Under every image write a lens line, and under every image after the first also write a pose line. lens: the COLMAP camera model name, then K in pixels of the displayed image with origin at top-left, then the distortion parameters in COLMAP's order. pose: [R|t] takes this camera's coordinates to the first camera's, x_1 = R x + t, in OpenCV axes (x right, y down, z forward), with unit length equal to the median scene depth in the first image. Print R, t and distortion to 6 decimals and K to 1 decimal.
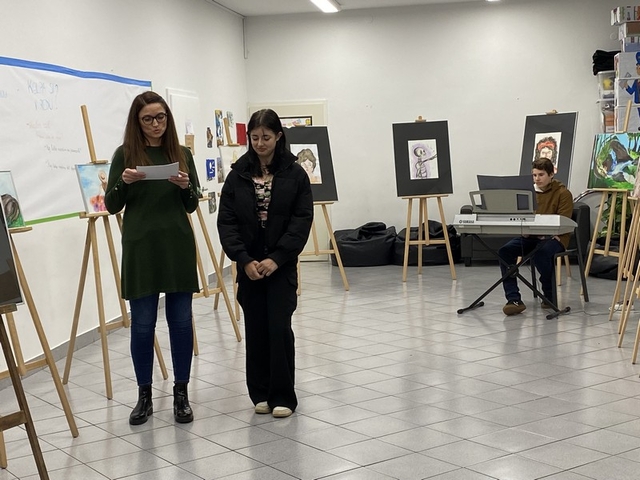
lens RADIAL K [[1087.8, 0, 320.0], [0, 1087.8, 240.0], [0, 0, 1]] dist [0.174642, -0.137532]
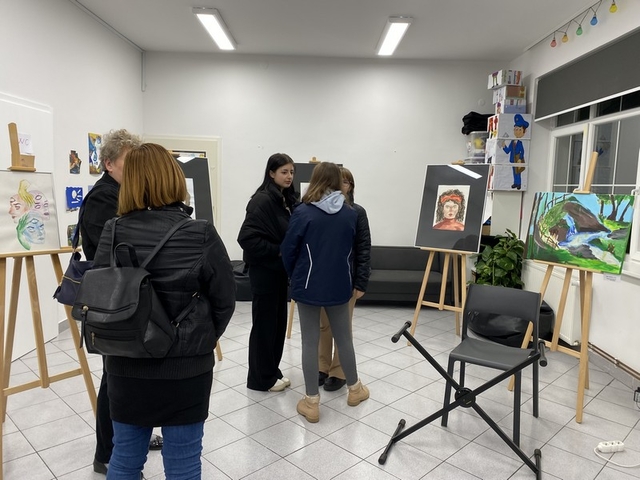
lens RADIAL K [[515.0, 0, 320.0], [0, 515.0, 240.0], [0, 0, 1]] dist [0.027389, -0.001936]
pose [[0.985456, 0.051610, 0.161905, 0.031614], [-0.055601, 0.998248, 0.020214, -0.055401], [-0.160578, -0.028922, 0.986599, 0.603565]]
